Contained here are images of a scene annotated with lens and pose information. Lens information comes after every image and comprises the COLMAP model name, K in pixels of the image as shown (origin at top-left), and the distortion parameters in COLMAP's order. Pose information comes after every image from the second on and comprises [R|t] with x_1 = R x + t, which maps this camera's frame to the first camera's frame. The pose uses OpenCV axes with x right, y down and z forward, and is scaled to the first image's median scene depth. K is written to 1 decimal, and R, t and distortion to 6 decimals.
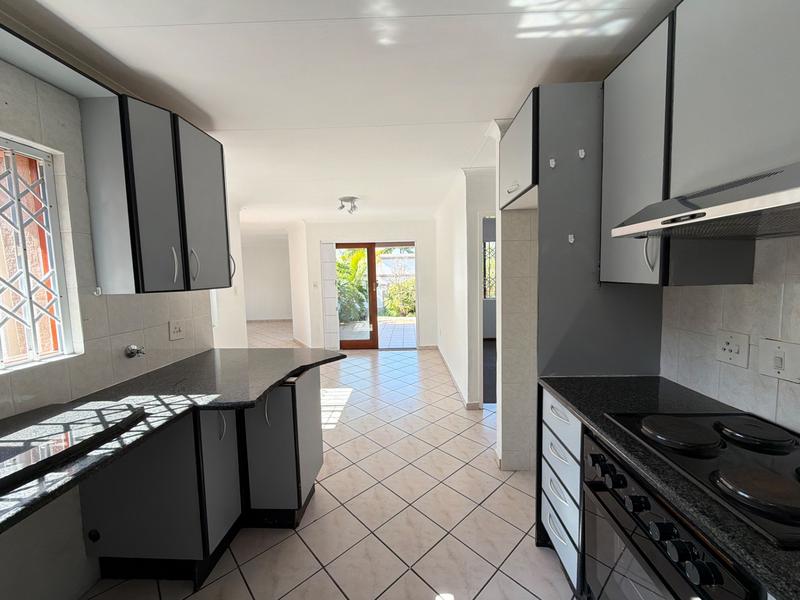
lens RADIAL K [[322.6, 0, 400.7], [0, 322.6, 299.4], [0, 0, 1]] dist [-0.002930, -0.000105]
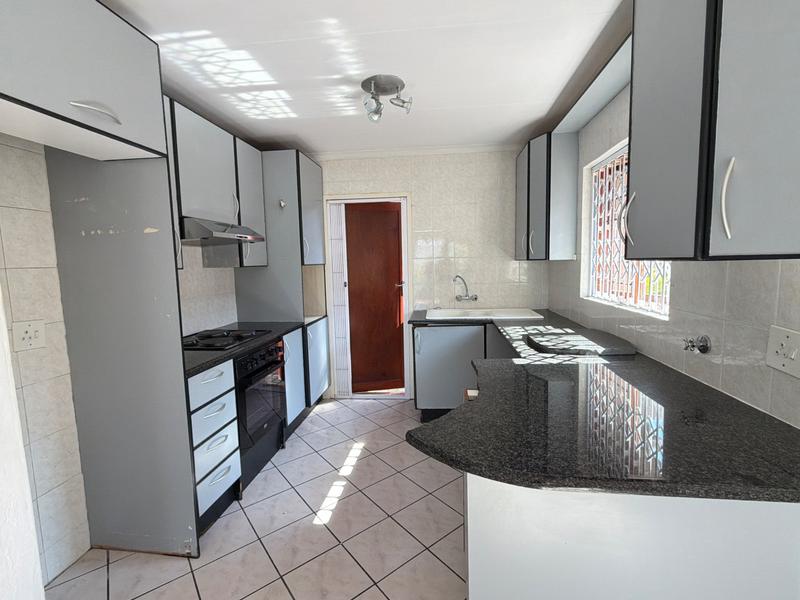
lens RADIAL K [[373.8, 0, 404.8], [0, 373.8, 298.7], [0, 0, 1]] dist [0.000677, 0.000231]
pose [[-0.996261, 0.039186, 0.076995, -0.043623], [0.052621, 0.982061, 0.181073, -0.018630], [-0.068518, 0.184448, -0.980451, 0.298614]]
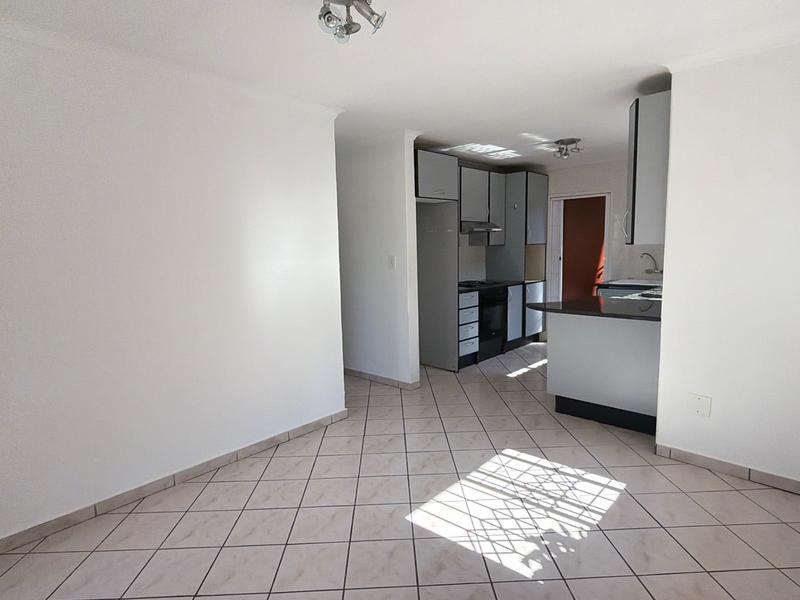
lens RADIAL K [[446.9, 0, 393.3], [0, 446.9, 300.2], [0, 0, 1]] dist [0.002385, 0.001781]
pose [[-0.739305, -0.041662, 0.672080, -0.196818], [0.096972, 0.981093, 0.167488, -0.036615], [-0.666351, 0.188998, -0.721287, 0.533626]]
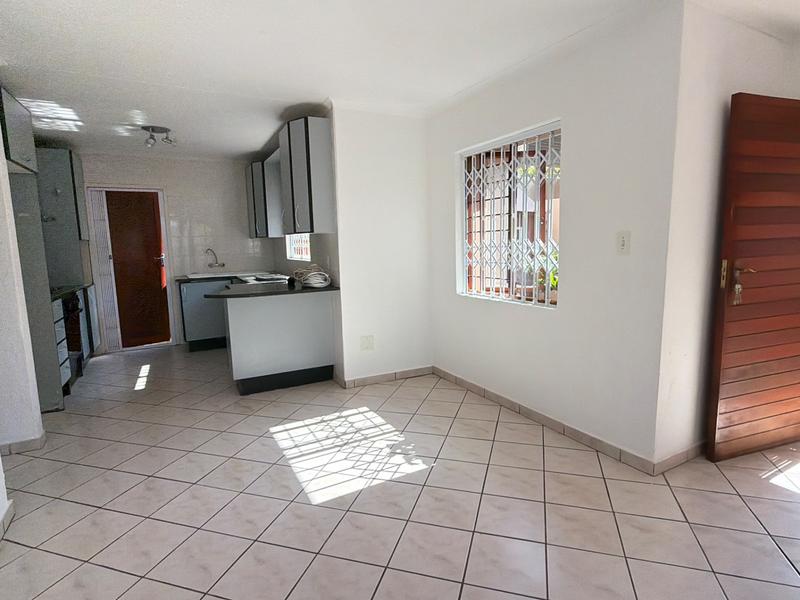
lens RADIAL K [[446.9, 0, 394.8], [0, 446.9, 307.4], [0, 0, 1]] dist [0.002385, 0.001781]
pose [[-0.880265, 0.110686, -0.461391, -0.004101], [0.002441, 0.973454, 0.228870, -0.032464], [0.474476, 0.200340, -0.857168, 0.571510]]
